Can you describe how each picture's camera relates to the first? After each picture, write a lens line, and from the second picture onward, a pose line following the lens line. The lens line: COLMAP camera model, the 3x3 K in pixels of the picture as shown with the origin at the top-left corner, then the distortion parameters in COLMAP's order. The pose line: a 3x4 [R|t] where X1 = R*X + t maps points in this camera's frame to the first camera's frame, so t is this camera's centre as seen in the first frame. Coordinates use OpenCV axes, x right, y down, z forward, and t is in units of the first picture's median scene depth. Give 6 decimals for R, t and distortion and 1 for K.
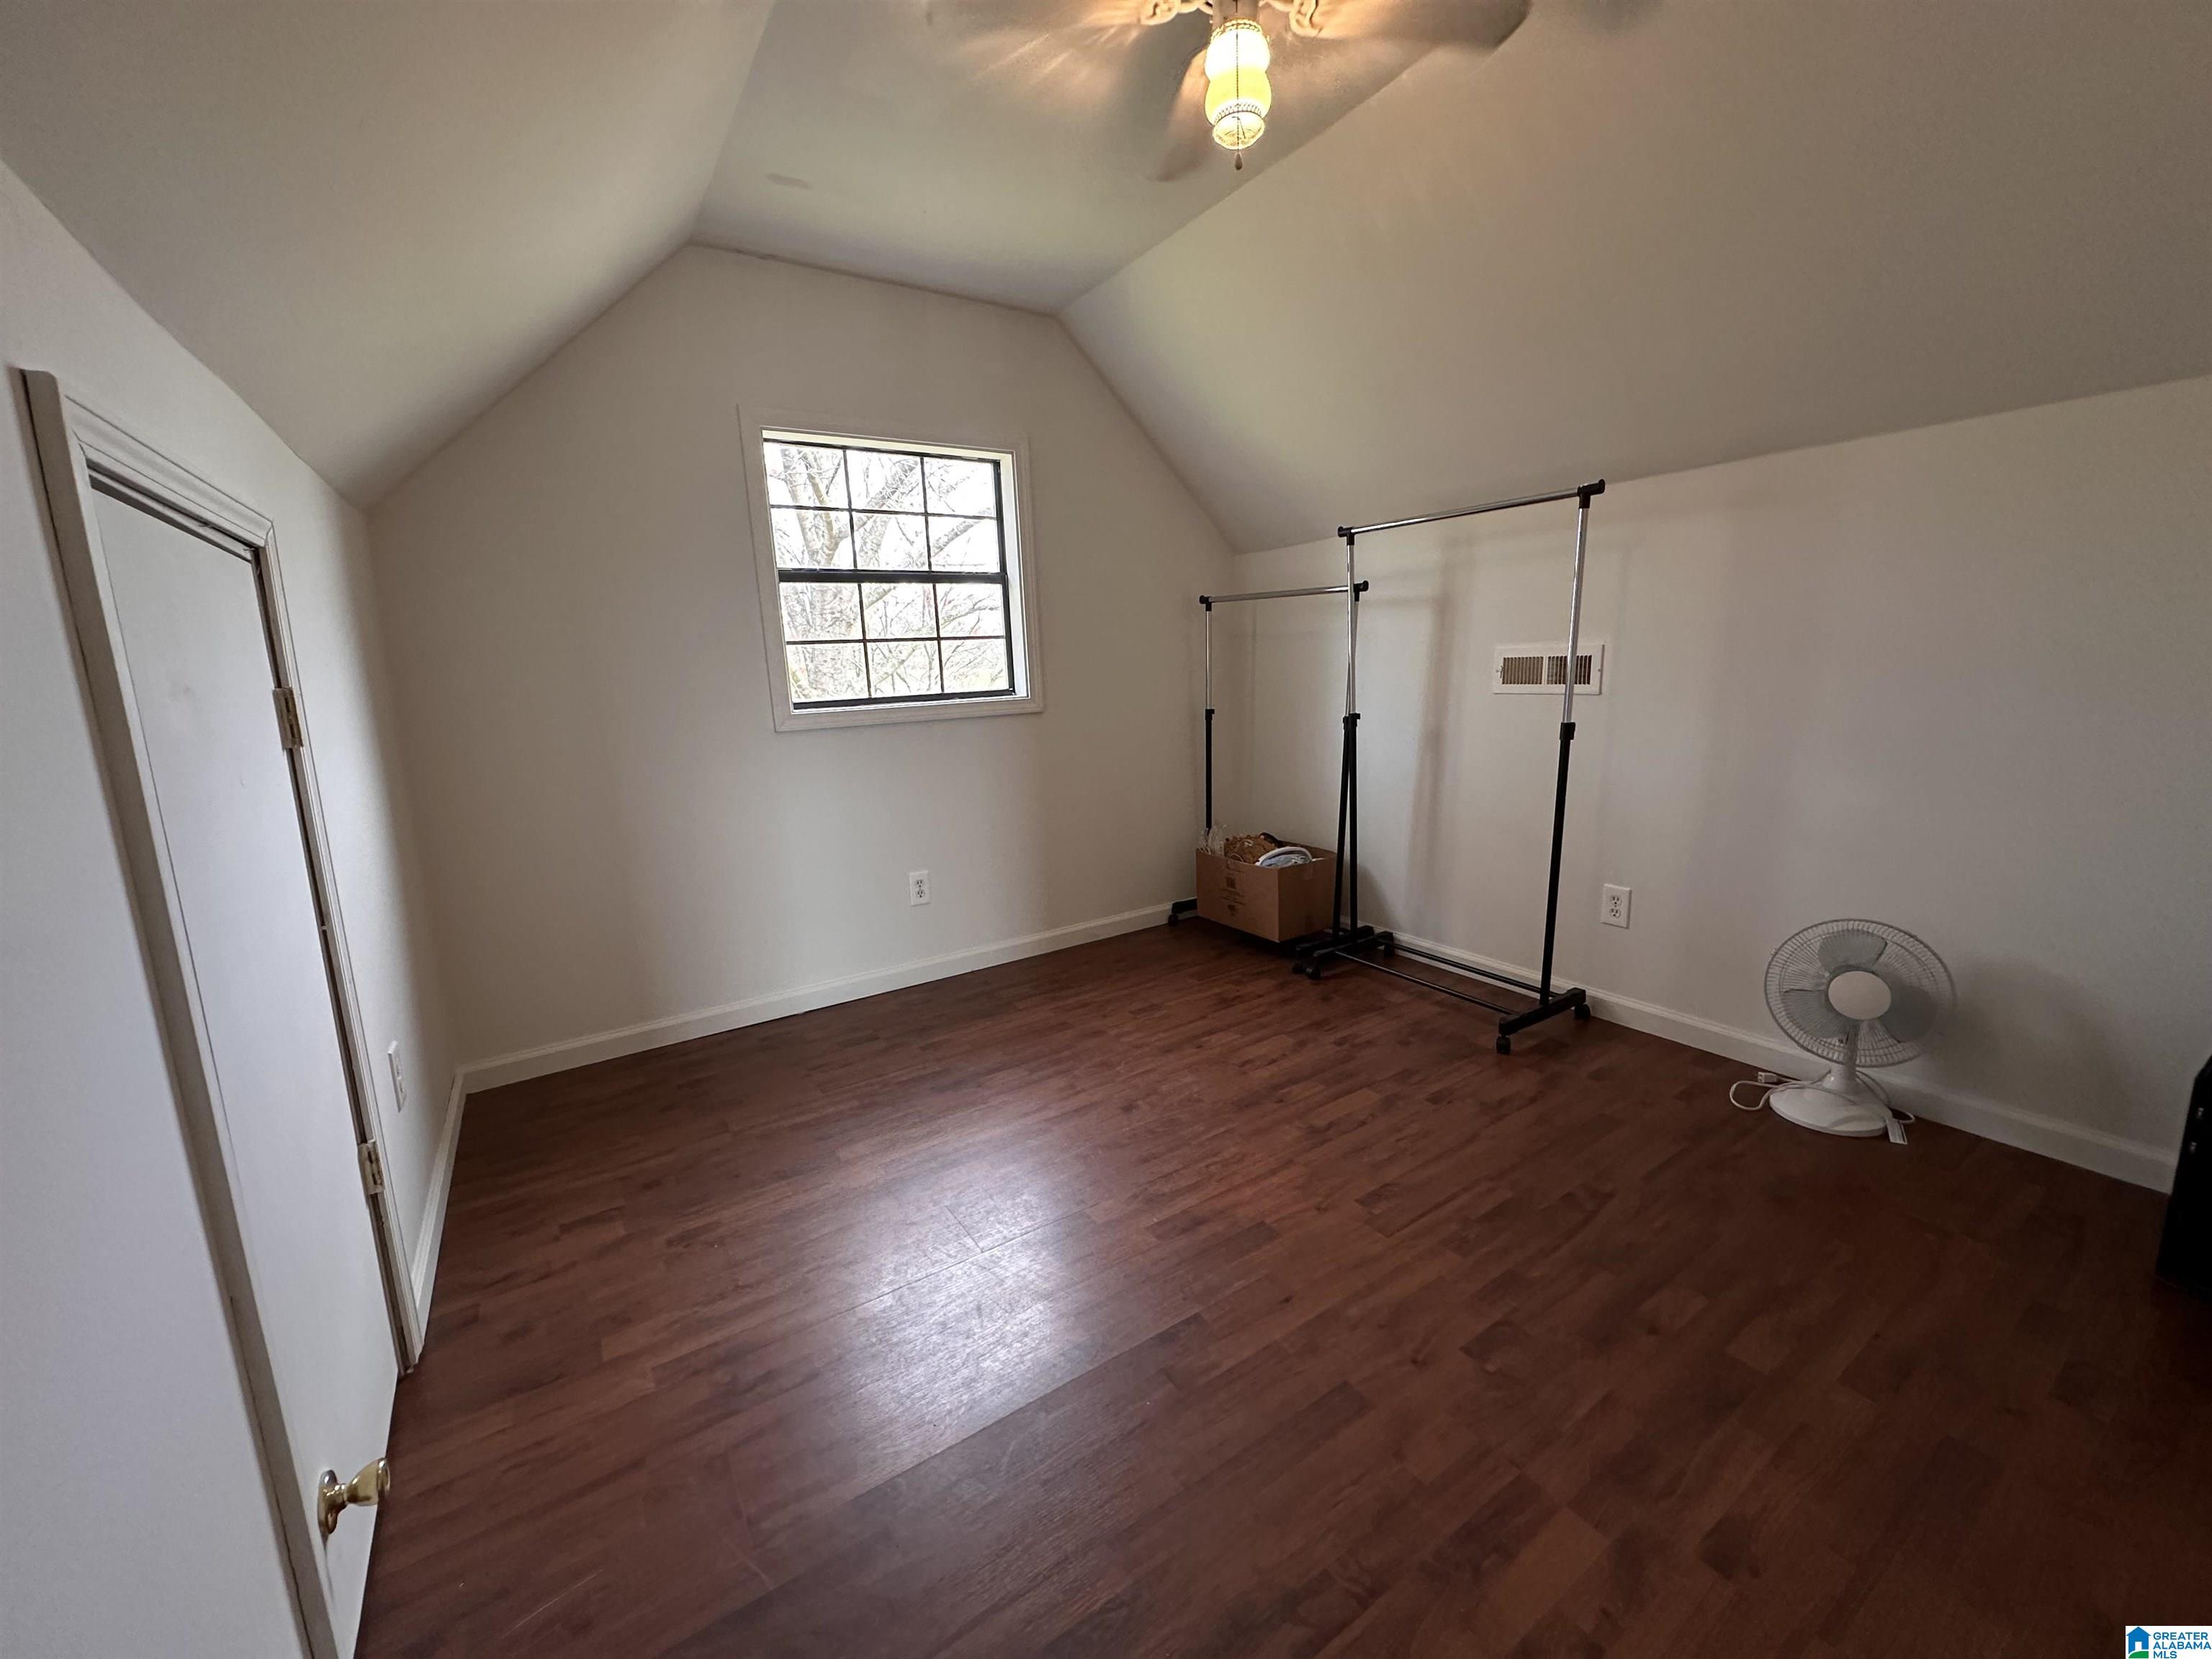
lens RADIAL K [[907.5, 0, 1164.8], [0, 907.5, 864.7], [0, 0, 1]] dist [-0.000959, -0.011304]
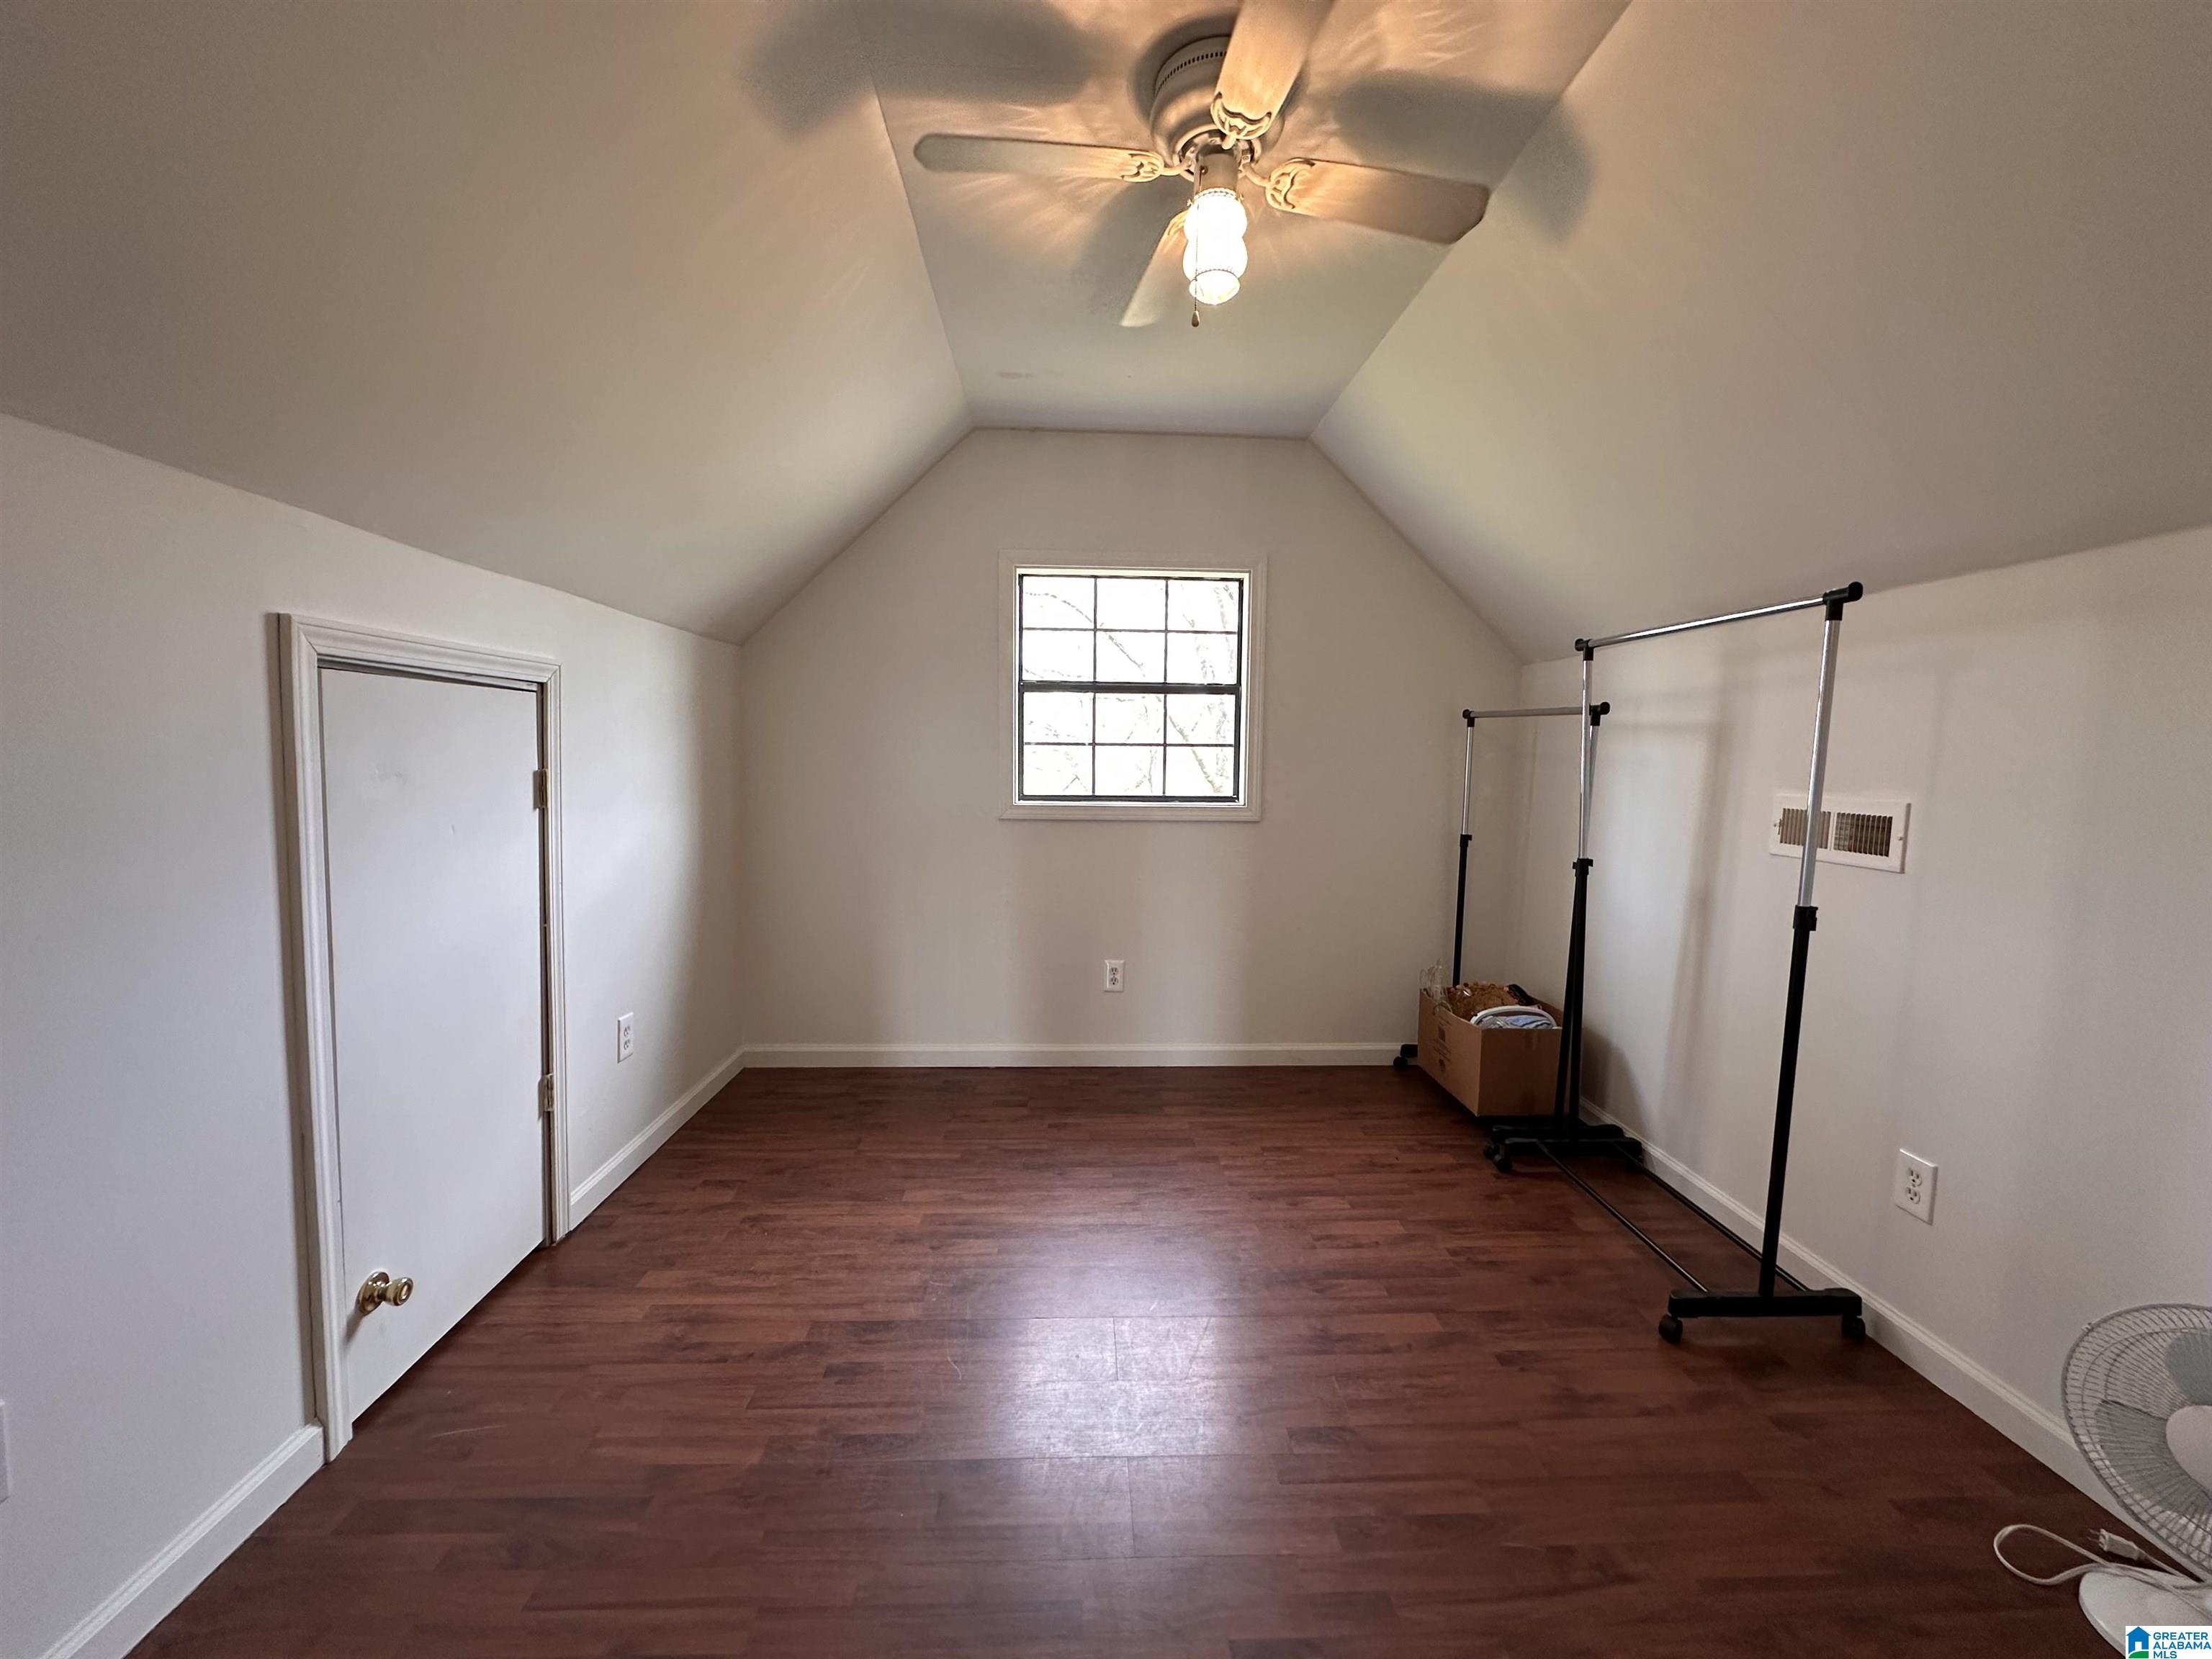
lens RADIAL K [[929.7, 0, 1093.6], [0, 929.7, 858.5], [0, 0, 1]] dist [-0.003928, 0.000240]
pose [[0.837673, 0.111677, -0.534633, 0.308915], [-0.166126, 0.984590, -0.054623, -0.051399], [0.520295, 0.134573, 0.843317, 0.067401]]
